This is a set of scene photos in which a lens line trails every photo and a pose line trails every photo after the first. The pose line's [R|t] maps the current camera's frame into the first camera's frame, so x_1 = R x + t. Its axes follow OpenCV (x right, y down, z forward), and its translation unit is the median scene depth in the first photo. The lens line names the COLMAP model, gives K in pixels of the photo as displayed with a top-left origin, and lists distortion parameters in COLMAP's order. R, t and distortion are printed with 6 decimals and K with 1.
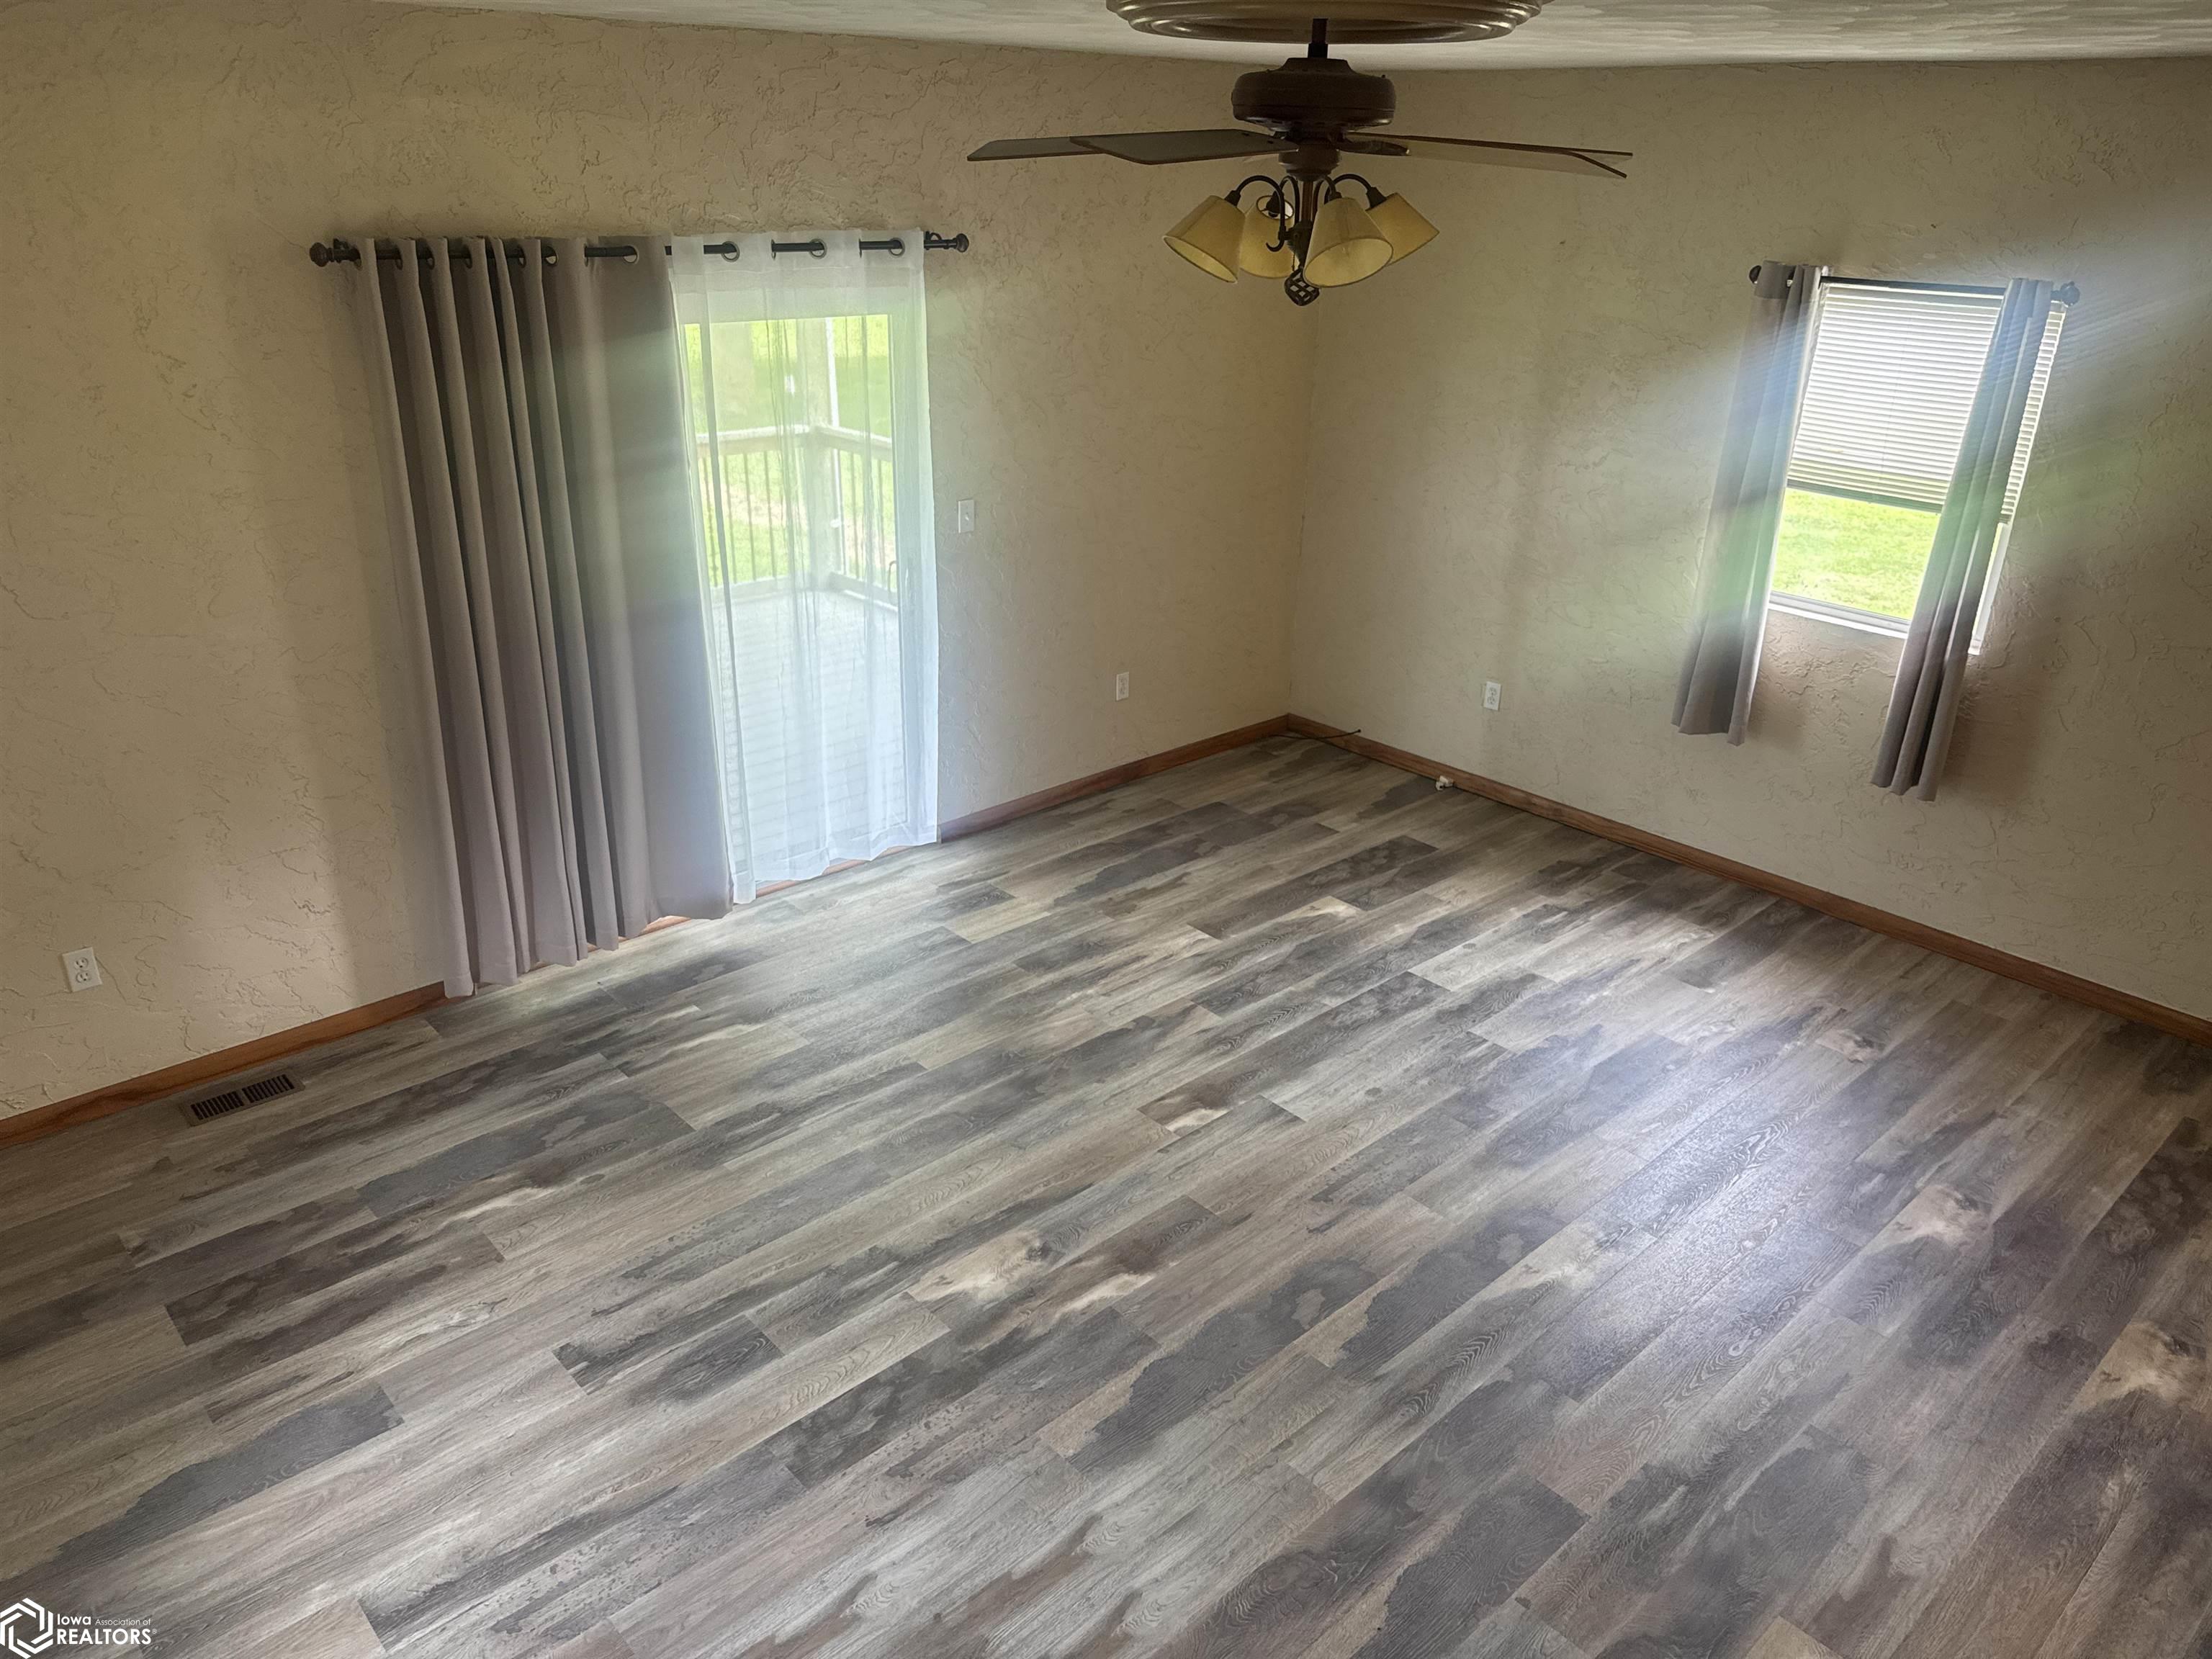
lens RADIAL K [[1553.5, 0, 1111.2], [0, 1553.5, 812.3], [0, 0, 1]] dist [0.098721, -0.145263]
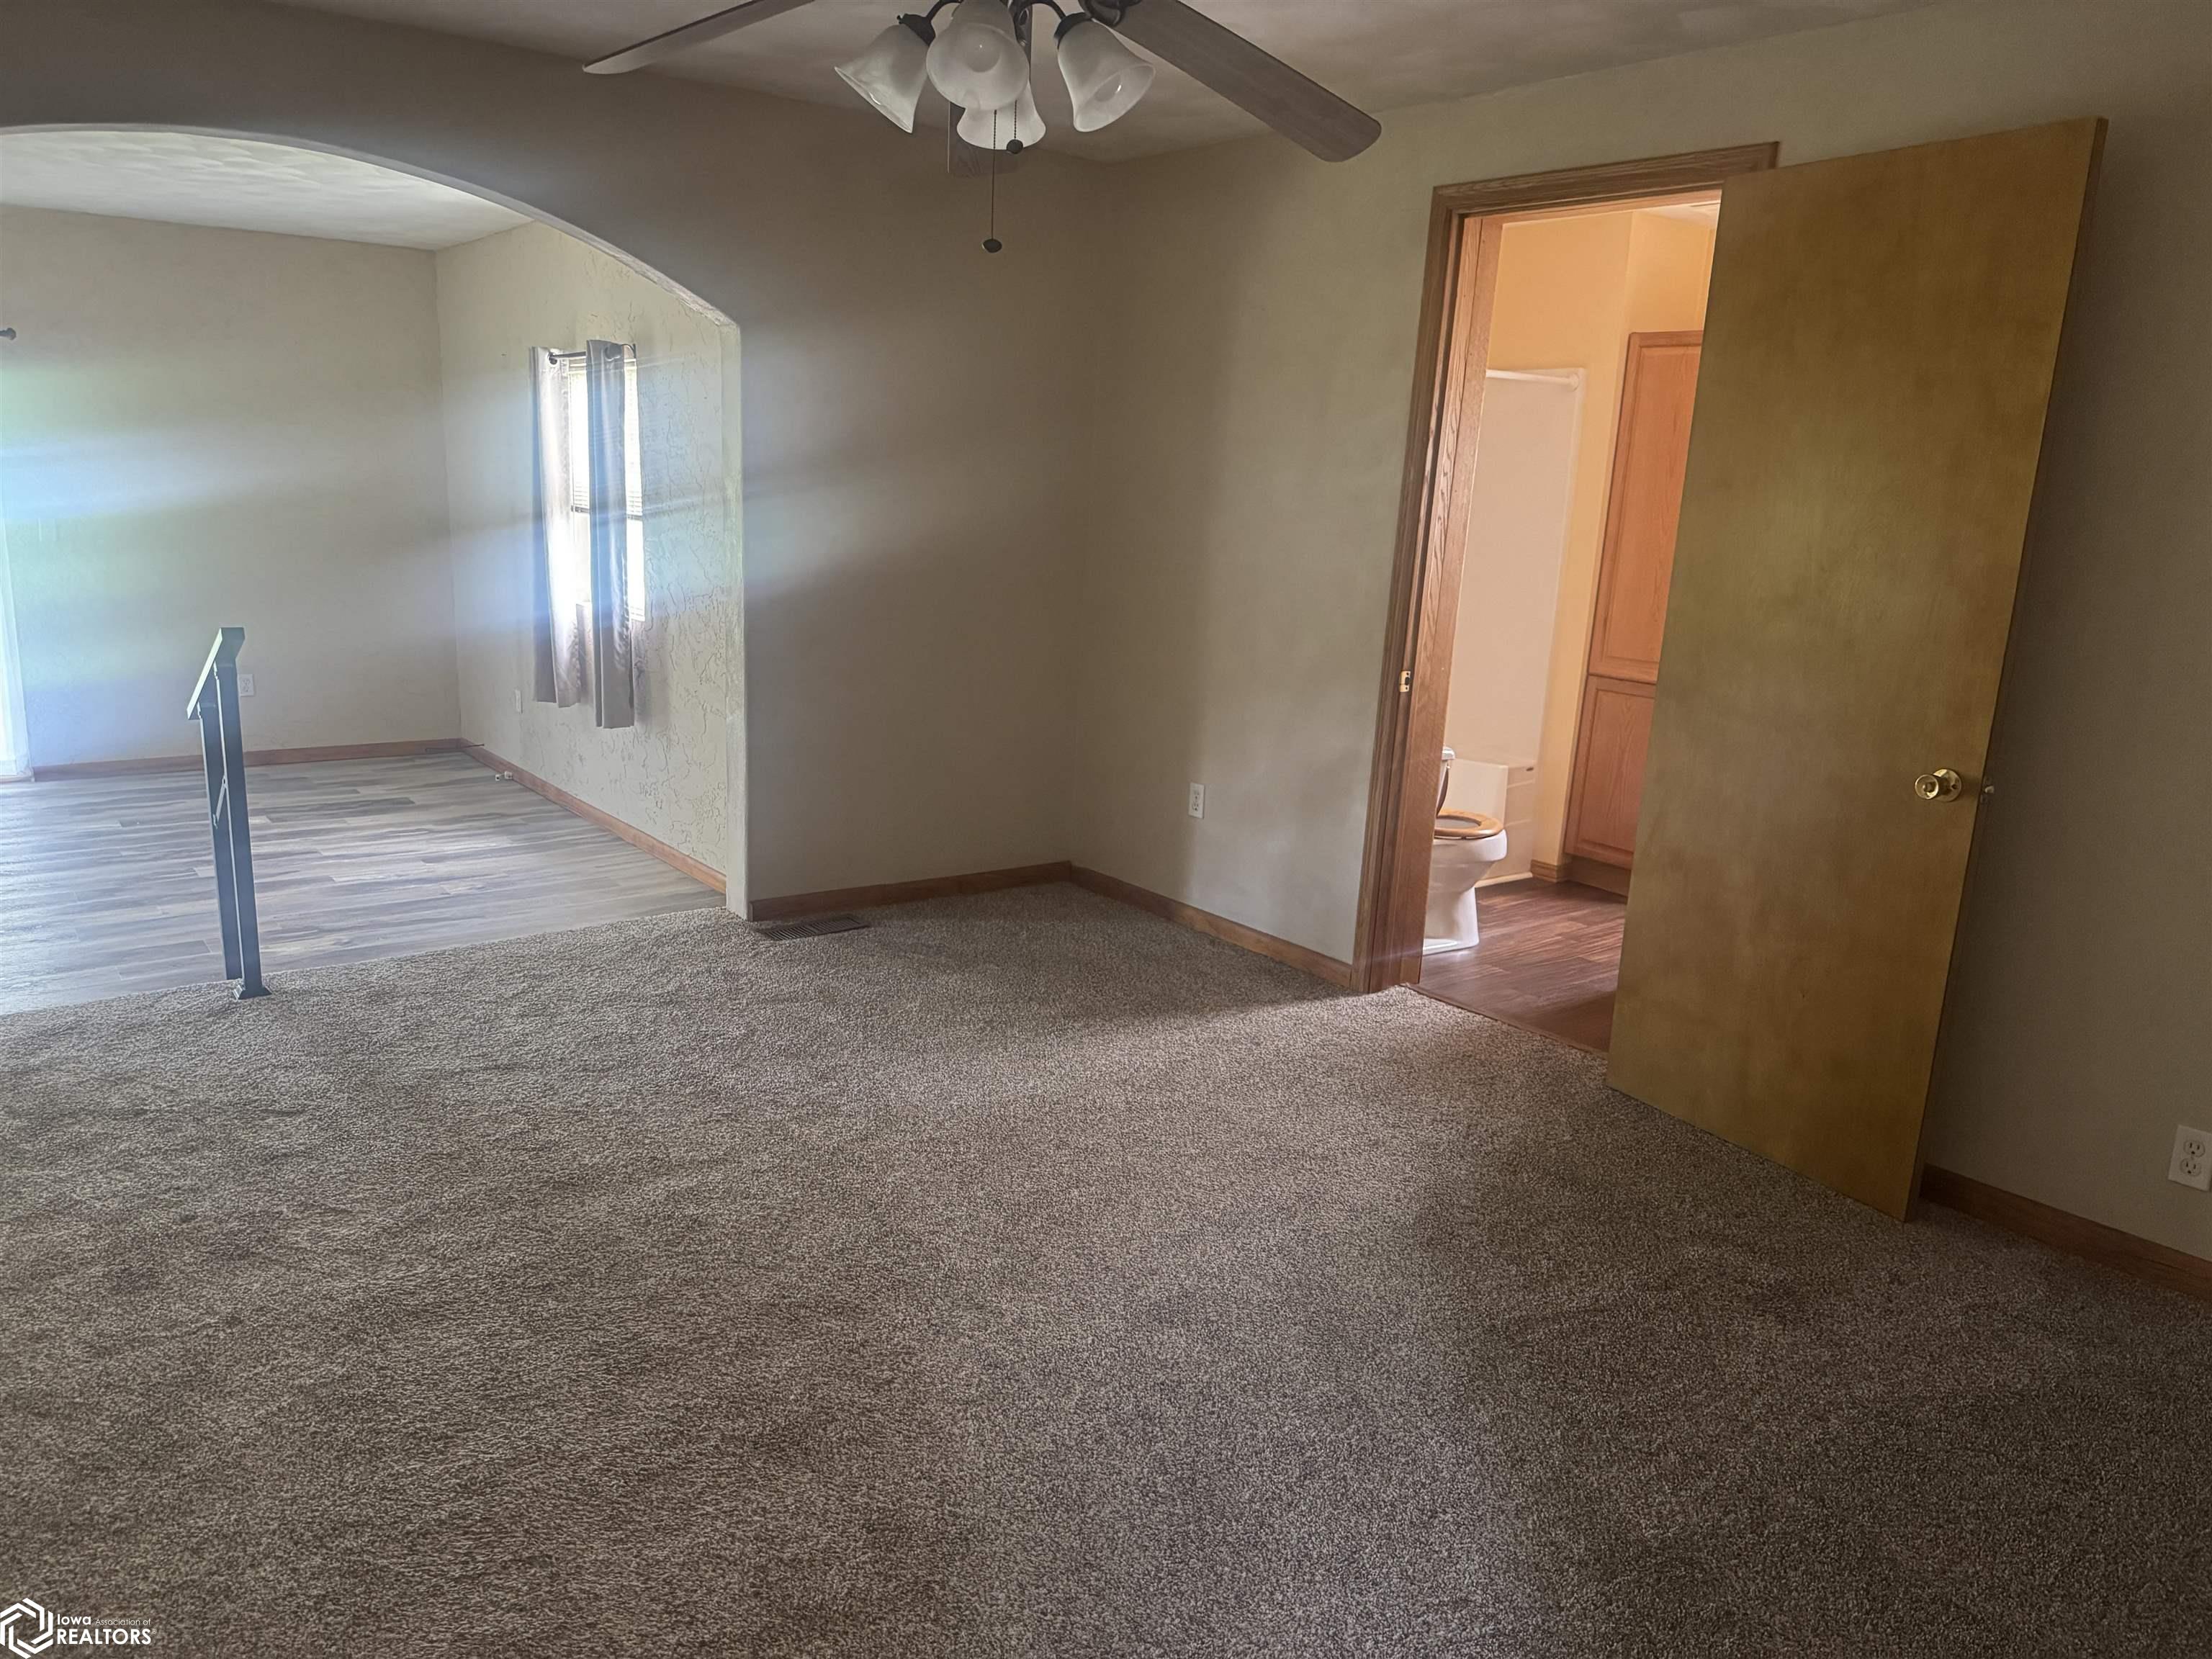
lens RADIAL K [[1553.9, 0, 1113.4], [0, 1553.9, 821.0], [0, 0, 1]] dist [0.056810, -0.070598]
pose [[0.995161, 0.037238, -0.090930, 1.250099], [-0.052399, 0.983962, -0.170508, 0.317865], [0.083123, 0.174448, 0.981152, -0.291416]]
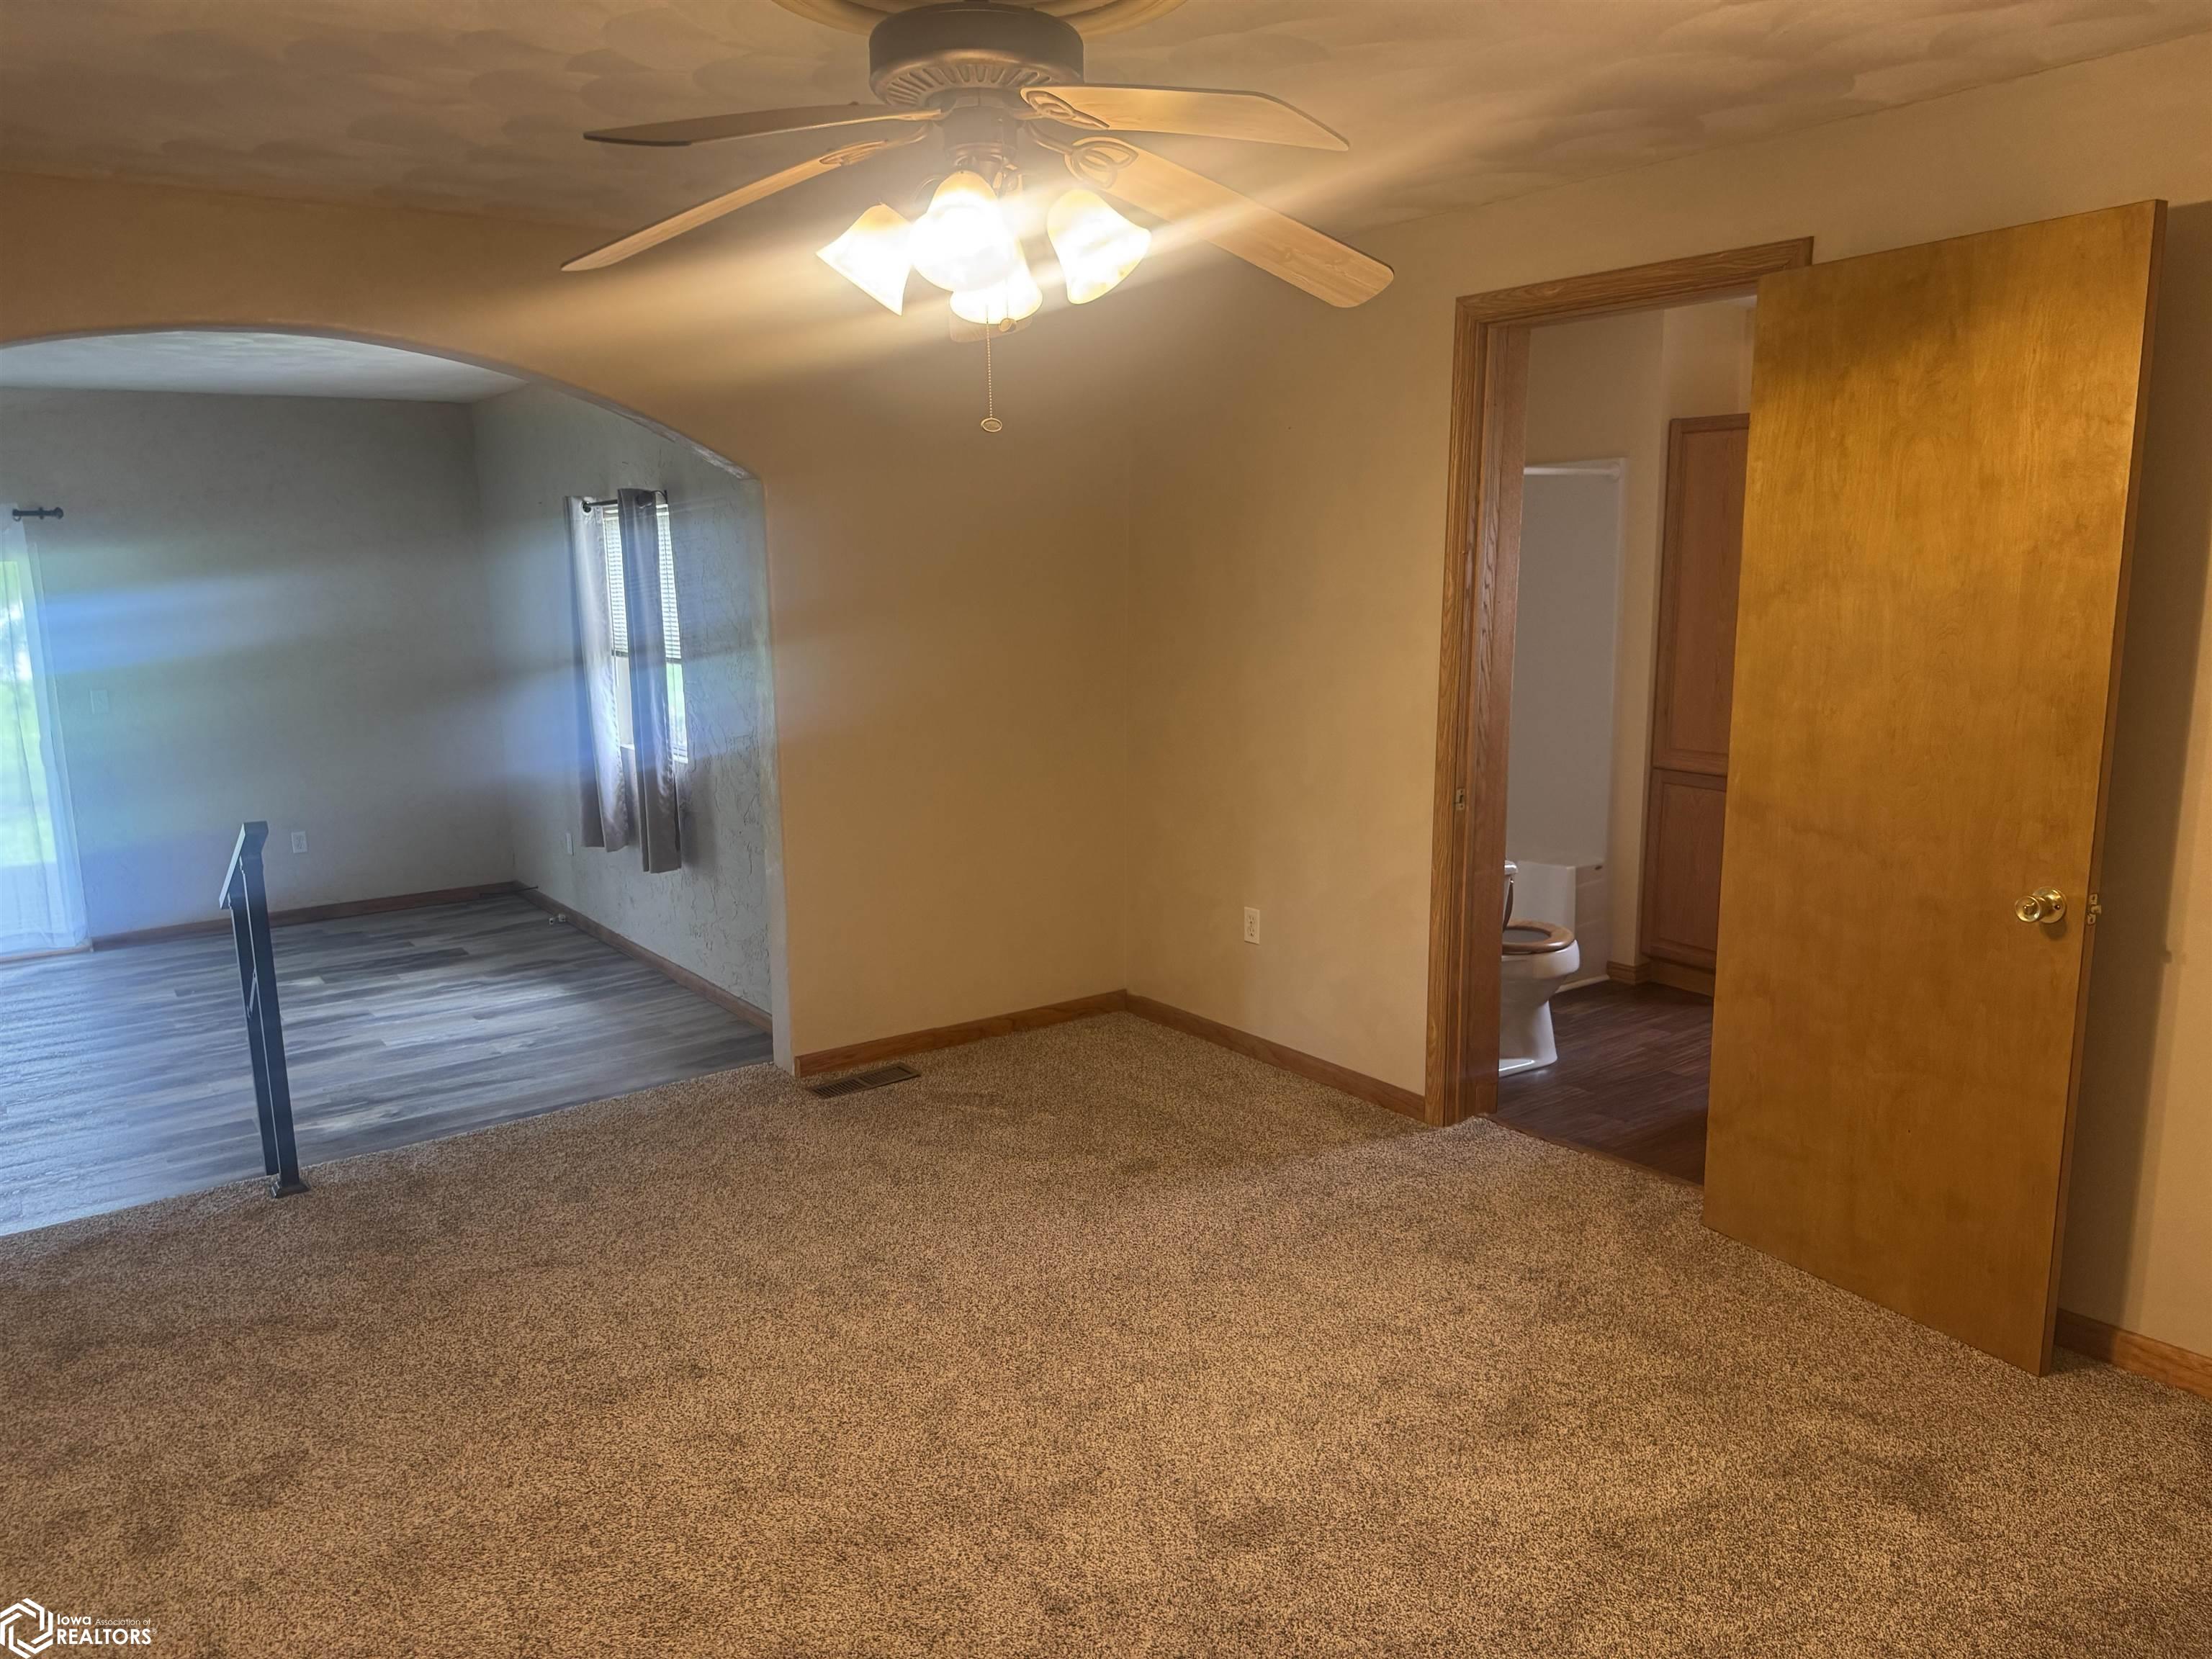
lens RADIAL K [[1562.4, 0, 1124.1], [0, 1562.4, 828.5], [0, 0, 1]] dist [0.036300, -0.038892]
pose [[0.991943, -0.021995, -0.124765, 1.256458], [-0.005631, 0.976186, -0.216864, 0.277120], [0.126563, 0.215819, 0.968196, -0.266548]]
